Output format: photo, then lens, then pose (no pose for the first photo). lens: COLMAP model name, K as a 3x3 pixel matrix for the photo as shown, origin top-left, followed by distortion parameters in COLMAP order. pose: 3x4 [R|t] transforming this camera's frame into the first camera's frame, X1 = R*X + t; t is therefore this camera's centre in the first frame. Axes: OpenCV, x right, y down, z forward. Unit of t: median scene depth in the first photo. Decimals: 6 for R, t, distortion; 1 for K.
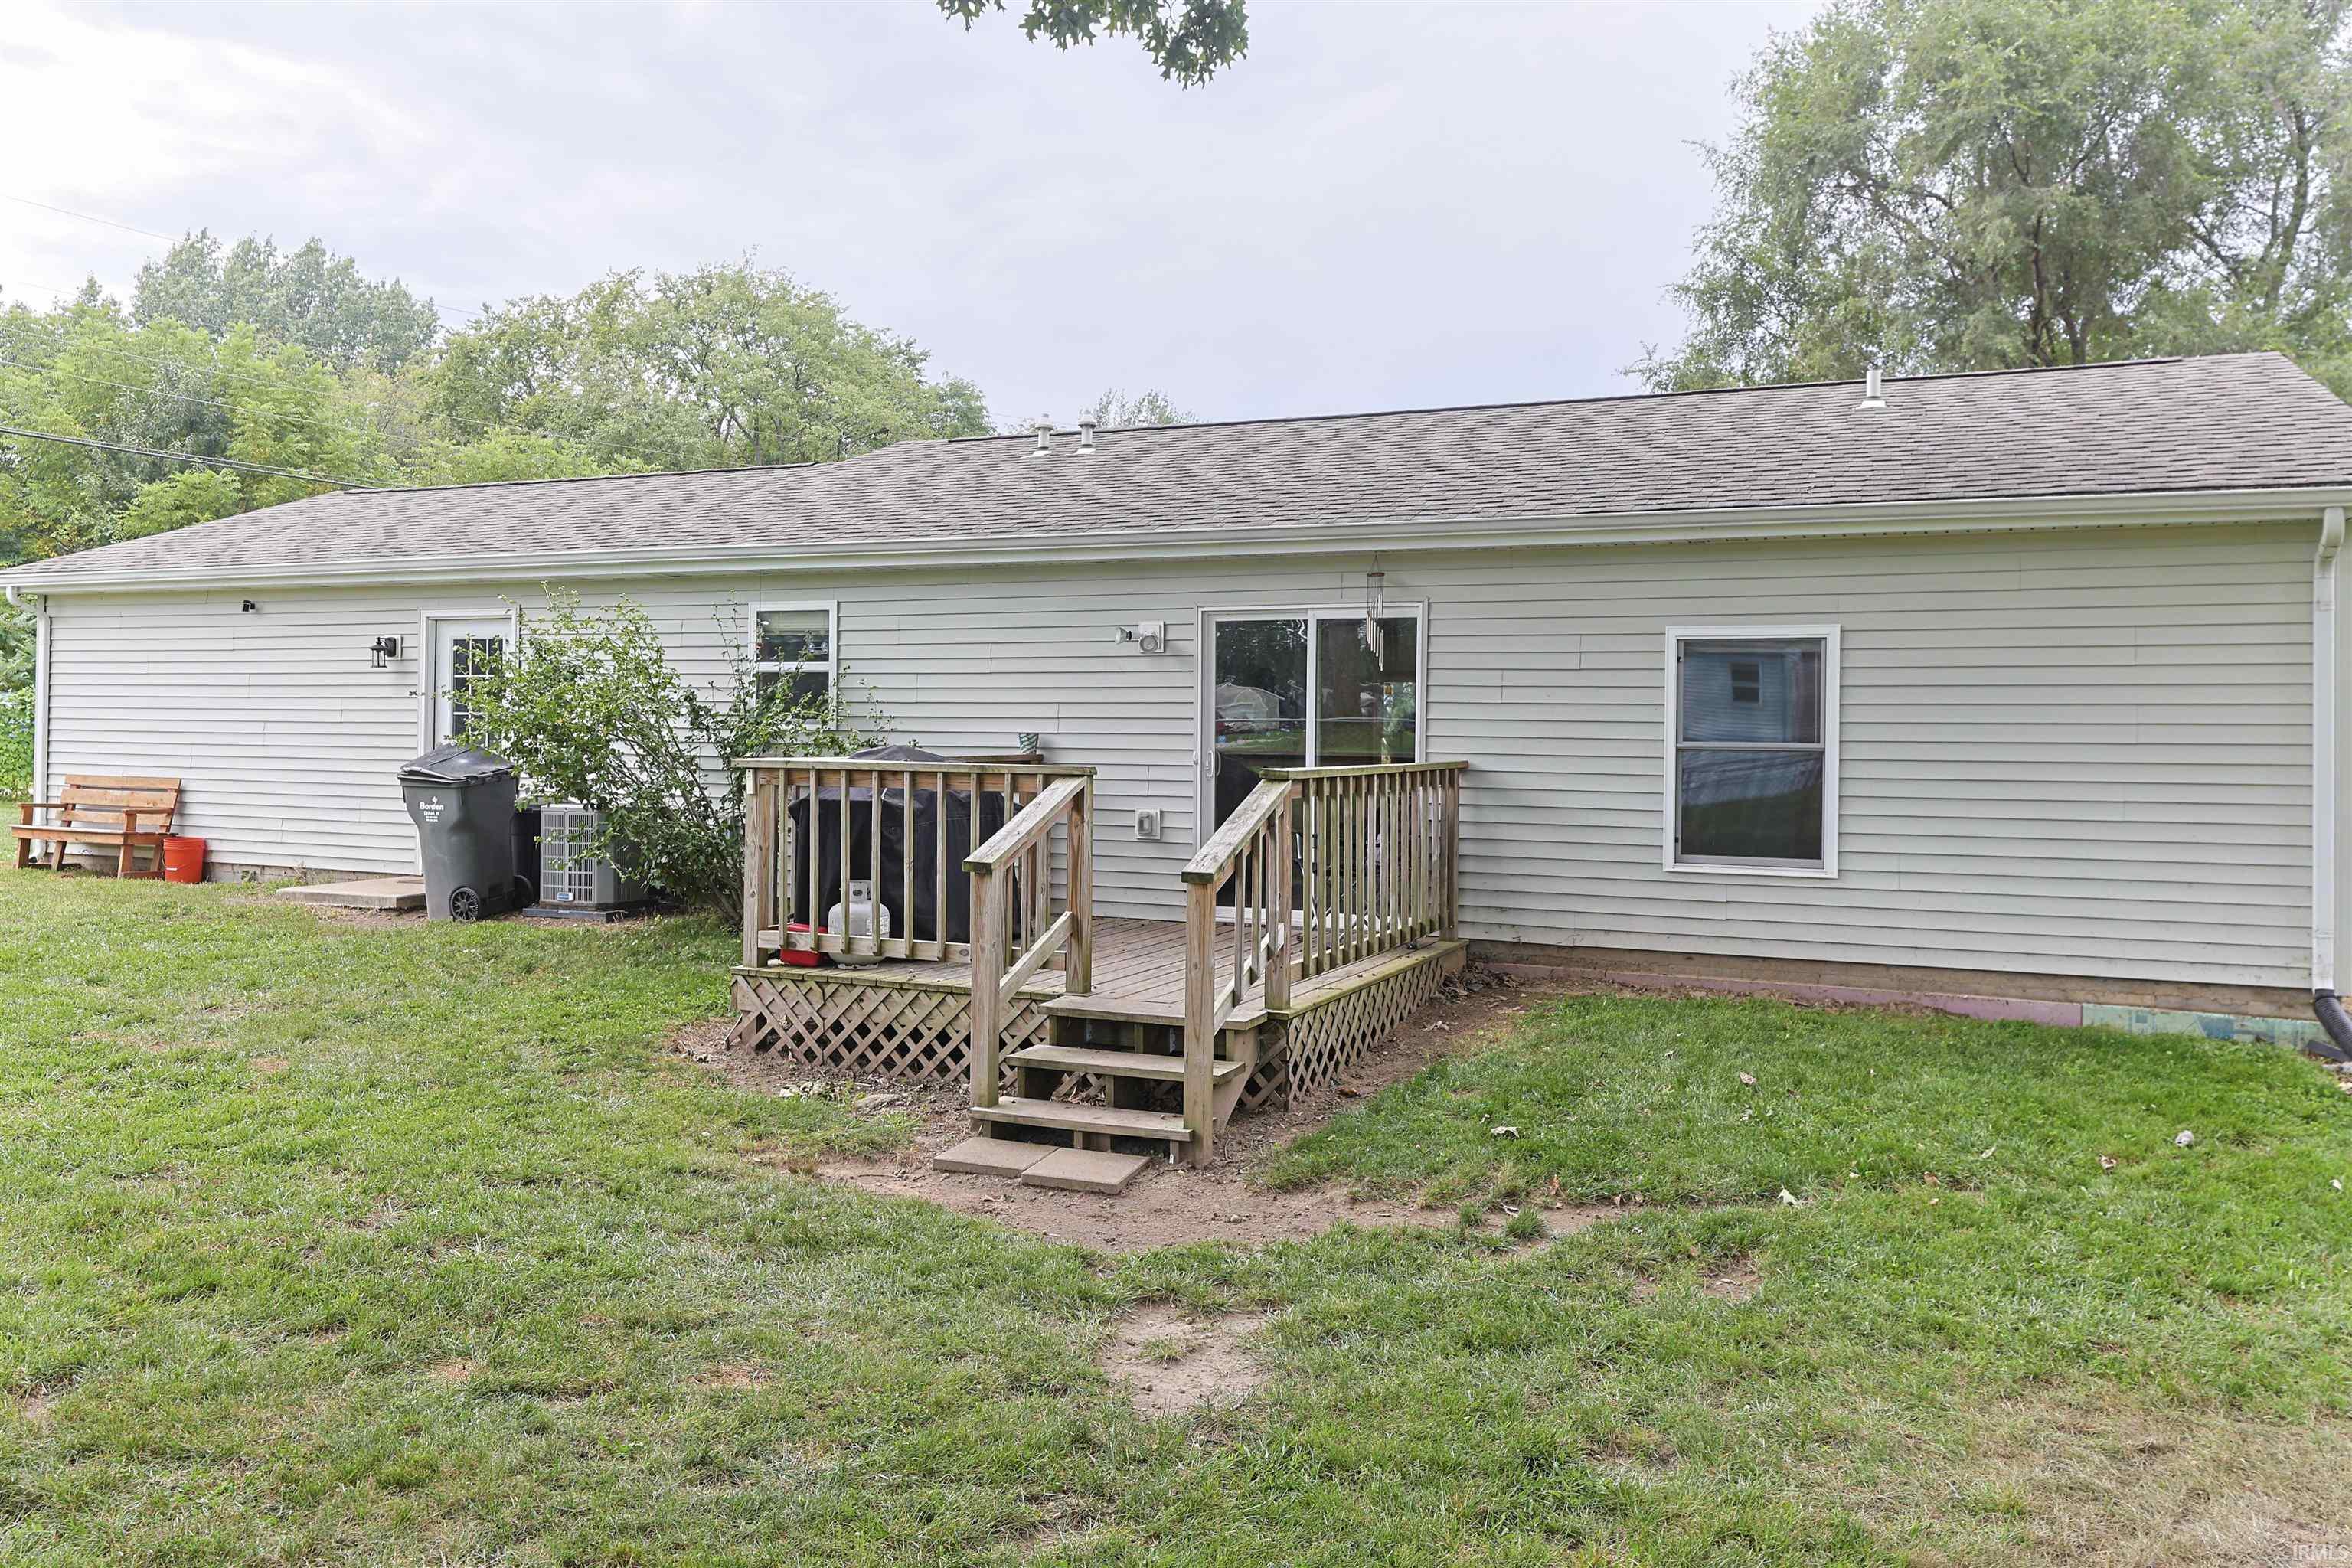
lens RADIAL K [[1676.4, 0, 1176.0], [0, 1676.4, 784.0], [0, 0, 1]] dist [0.001133, 0.000324]
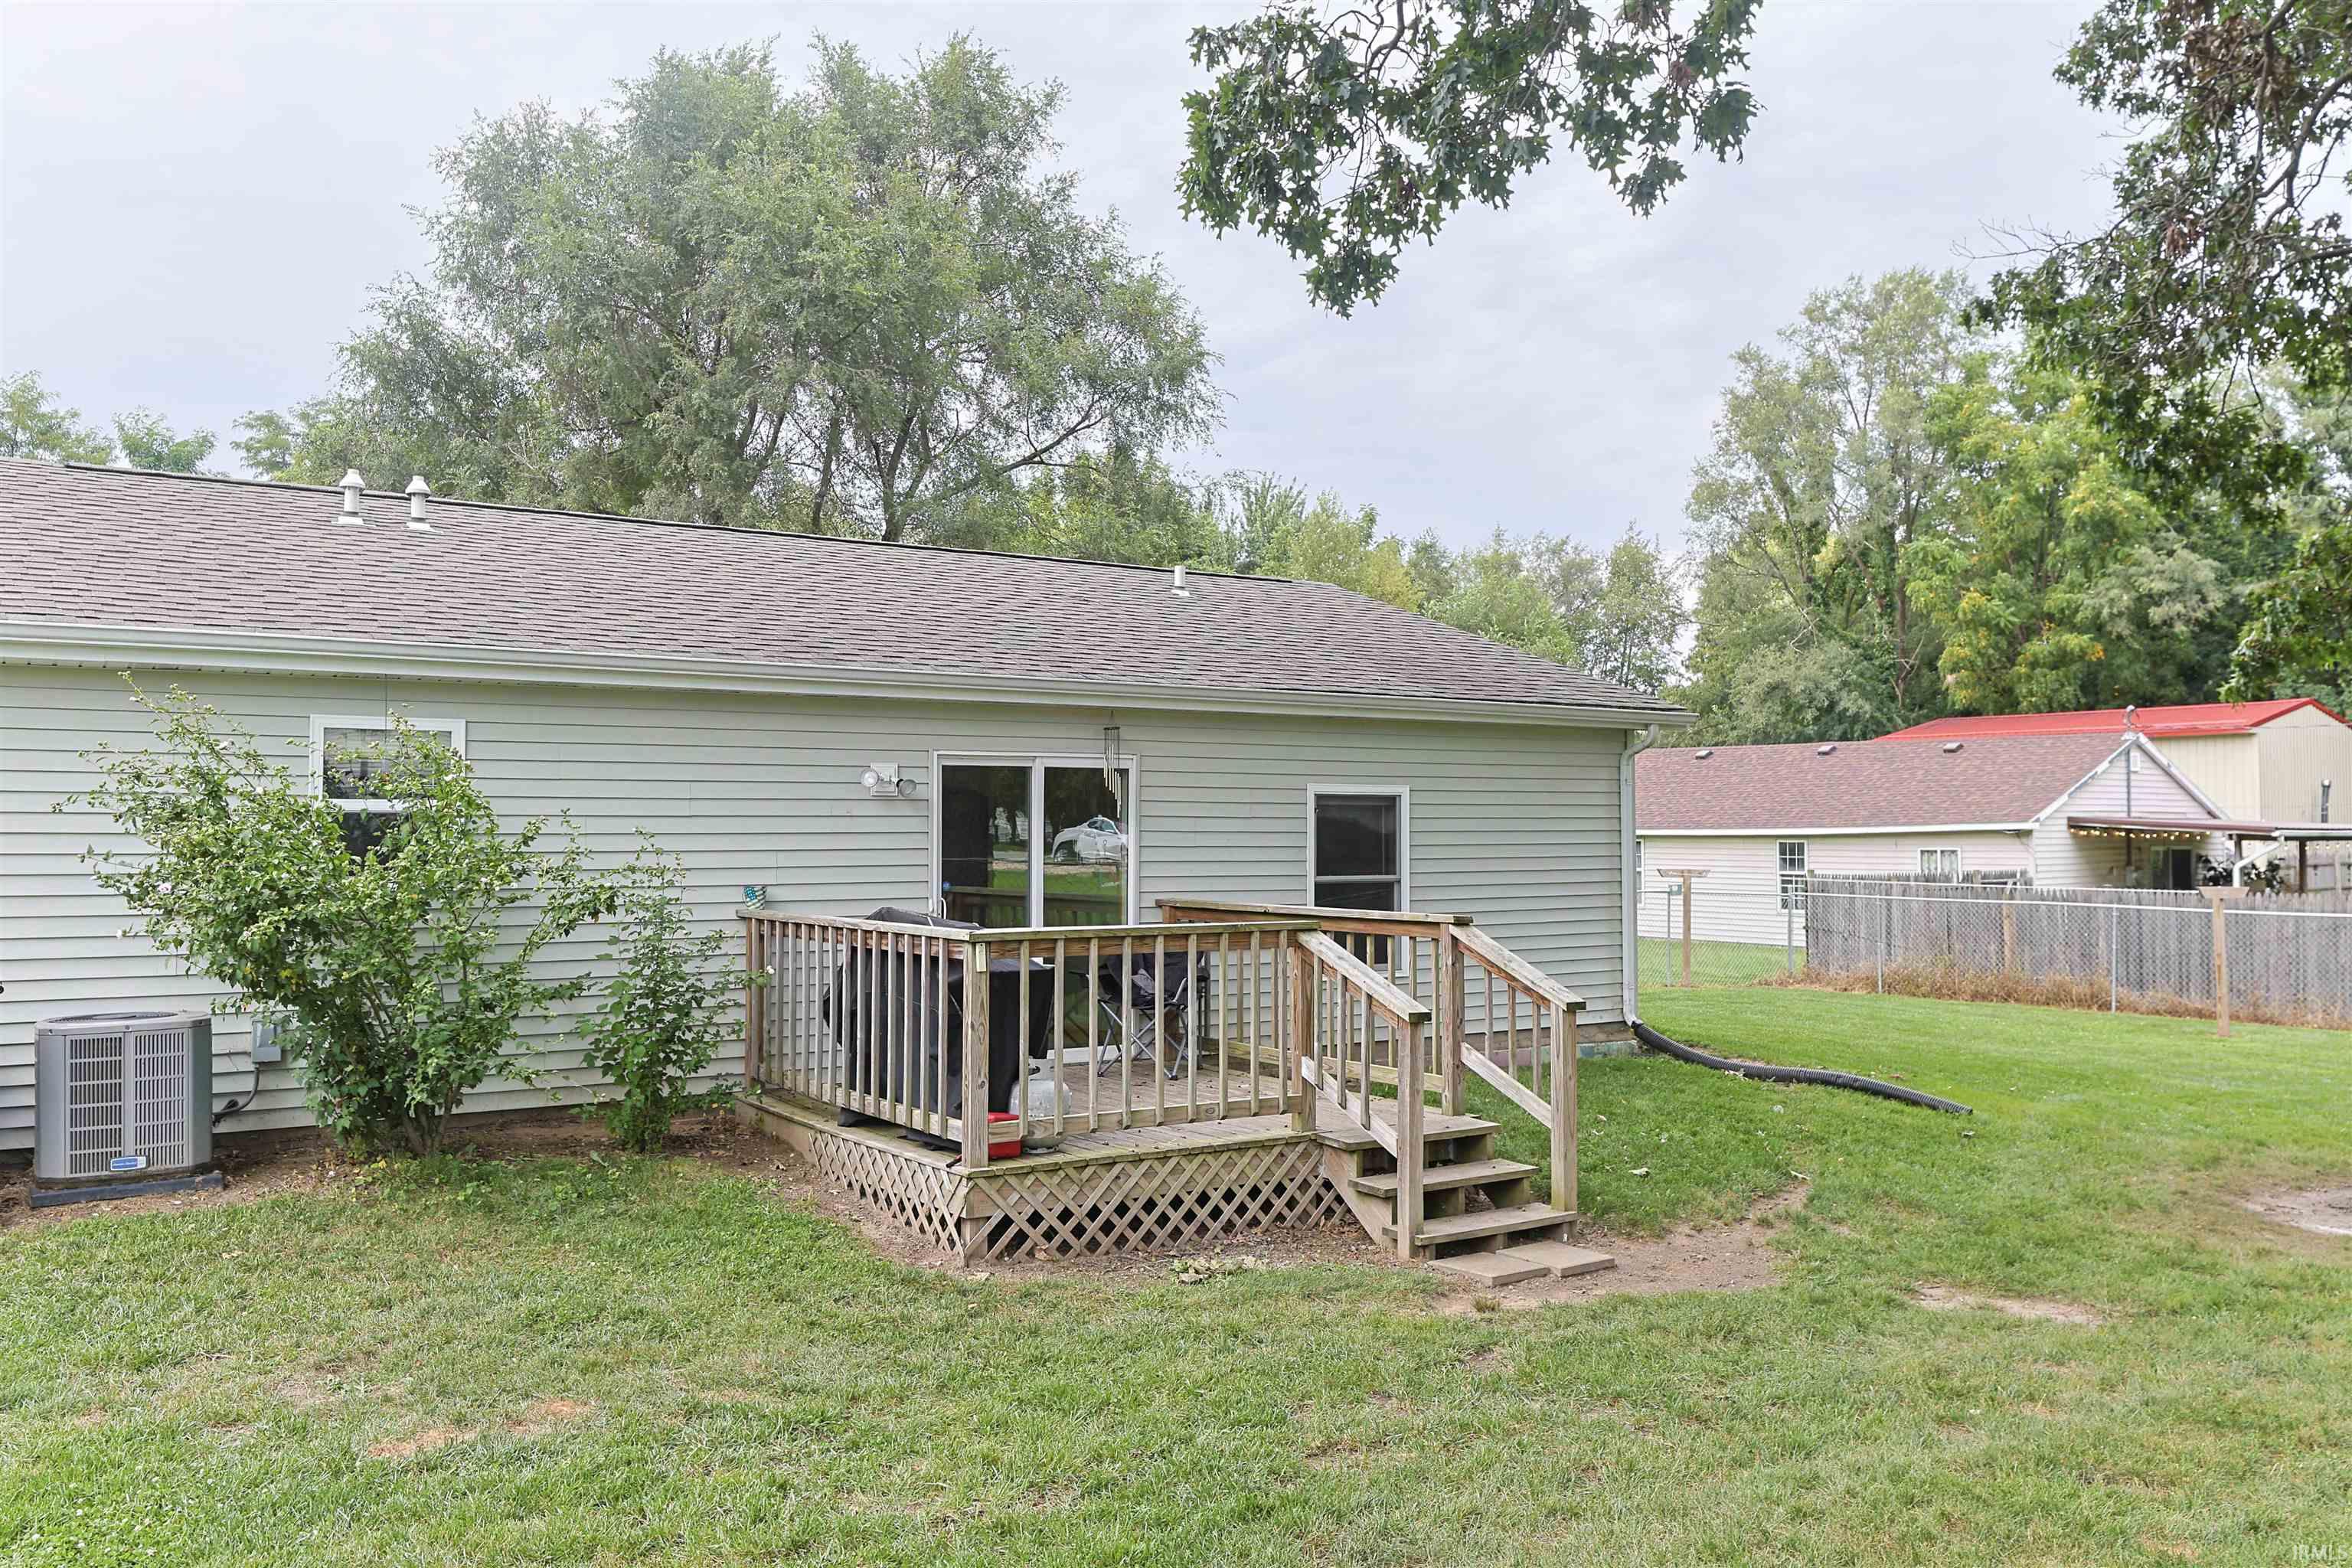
lens RADIAL K [[1867.8, 0, 1176.0], [0, 1867.8, 784.0], [0, 0, 1]] dist [0.000700, 0.001307]
pose [[0.555534, 0.009403, 0.831441, -0.939188], [0.032094, 0.998948, -0.032741, -0.053441], [-0.830874, 0.044873, 0.554648, 0.328521]]
